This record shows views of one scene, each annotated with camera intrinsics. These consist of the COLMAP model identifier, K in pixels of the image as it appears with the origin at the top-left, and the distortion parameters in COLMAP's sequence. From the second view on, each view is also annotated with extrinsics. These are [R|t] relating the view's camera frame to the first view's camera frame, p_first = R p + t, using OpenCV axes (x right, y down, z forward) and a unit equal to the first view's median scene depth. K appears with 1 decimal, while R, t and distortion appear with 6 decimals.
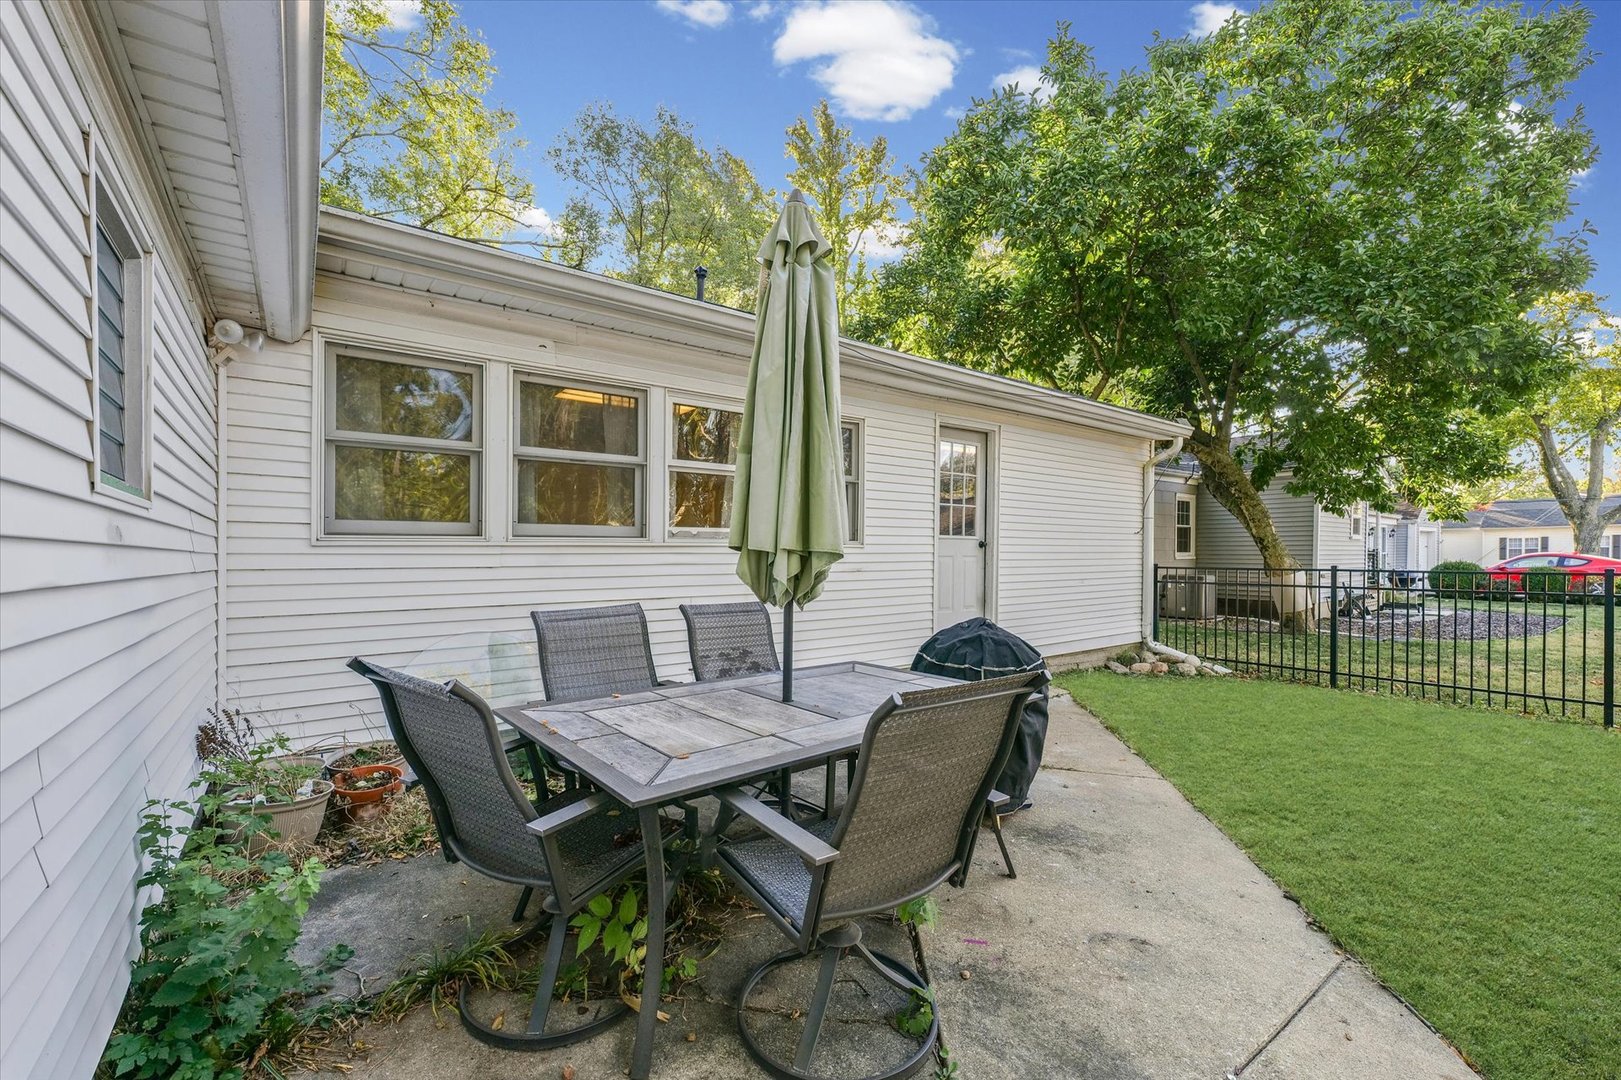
lens RADIAL K [[674.9, 0, 803.3], [0, 674.9, 549.9], [0, 0, 1]] dist [0.001142, 0.000303]
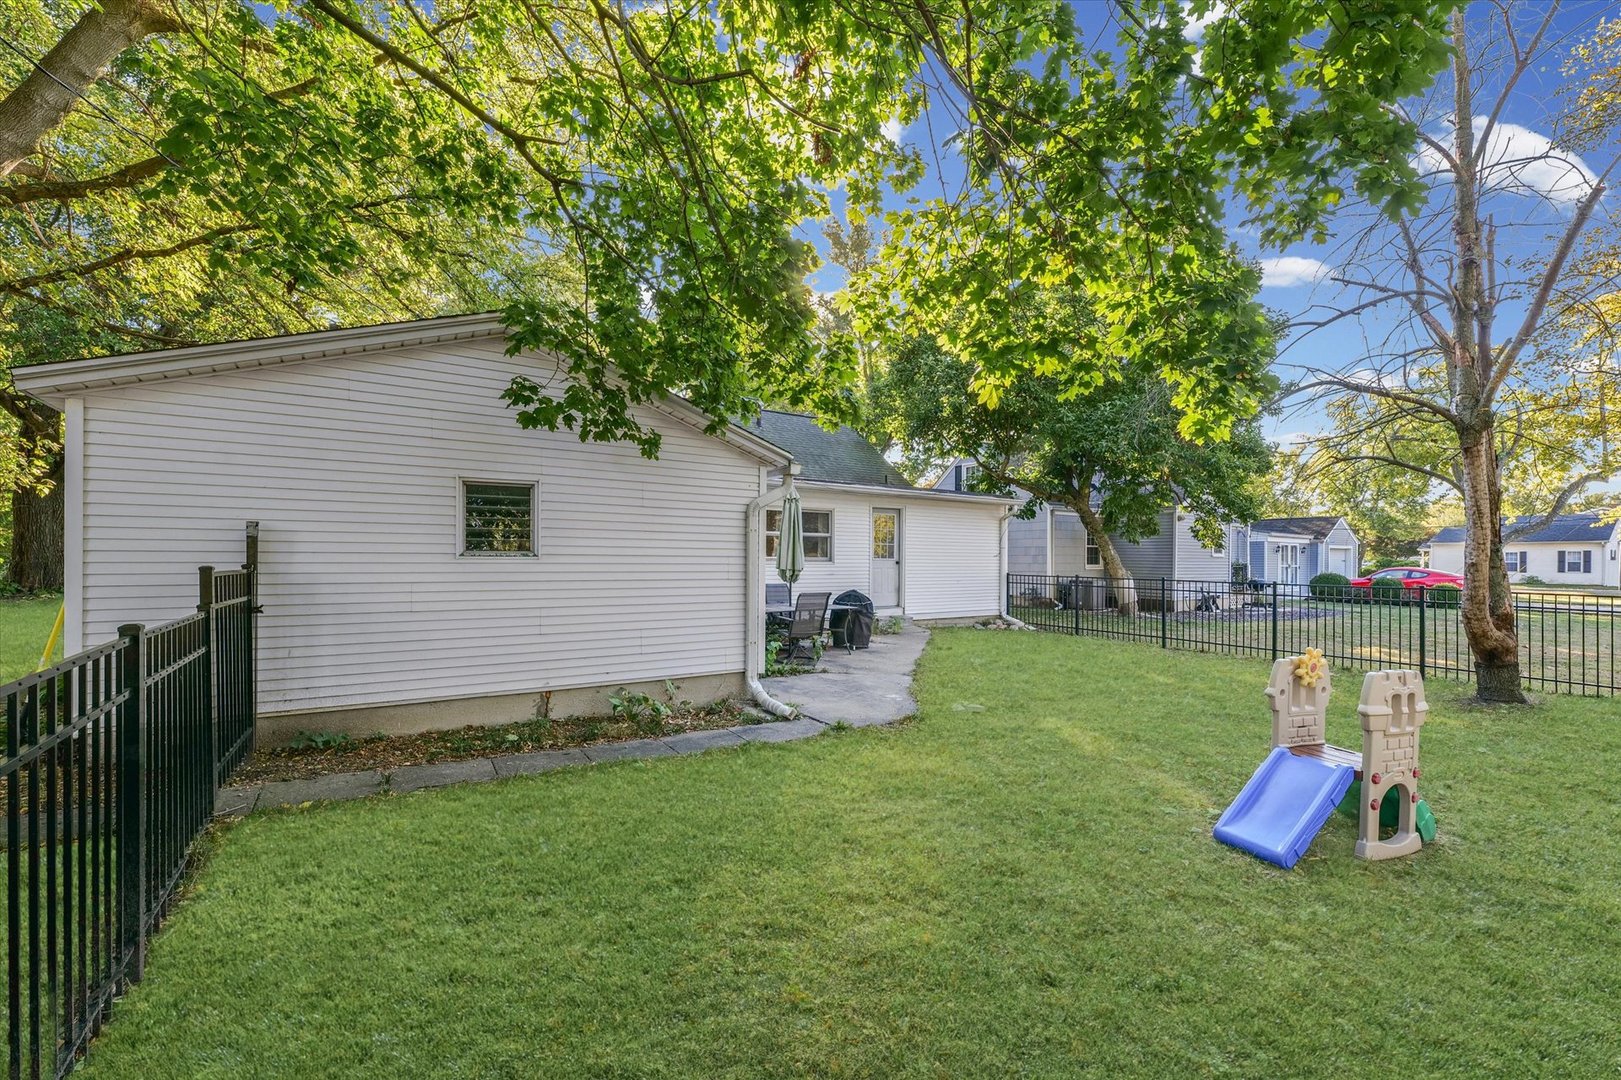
lens RADIAL K [[674.9, 0, 812.7], [0, 674.9, 551.4], [0, 0, 1]] dist [0.001142, 0.000303]
pose [[0.997381, 0.008712, -0.071794, 0.129506], [-0.009098, 0.999946, -0.005041, -0.027359], [0.071746, 0.005681, 0.997407, -0.974117]]
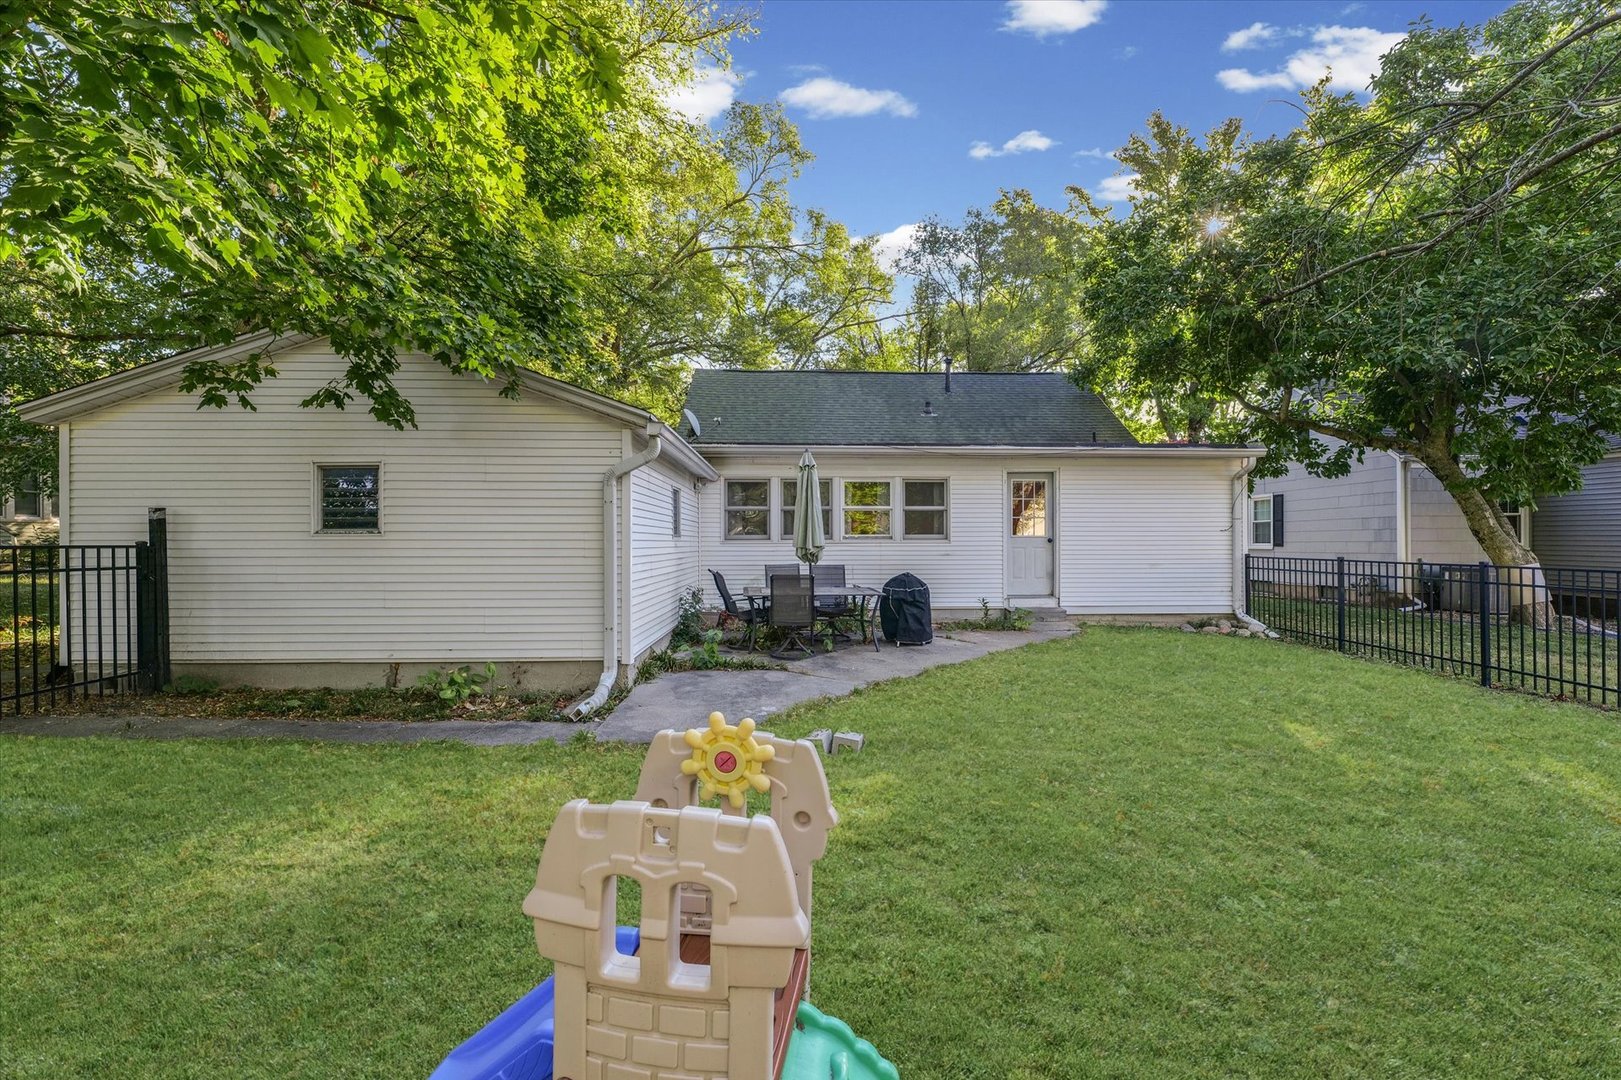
lens RADIAL K [[674.9, 0, 816.5], [0, 674.9, 539.8], [0, 0, 1]] dist [0.001142, 0.000303]
pose [[0.819084, 0.001930, -0.573670, 0.644580], [0.001913, 0.999980, 0.006095, -0.019176], [0.573670, -0.006090, 0.819064, -0.596917]]
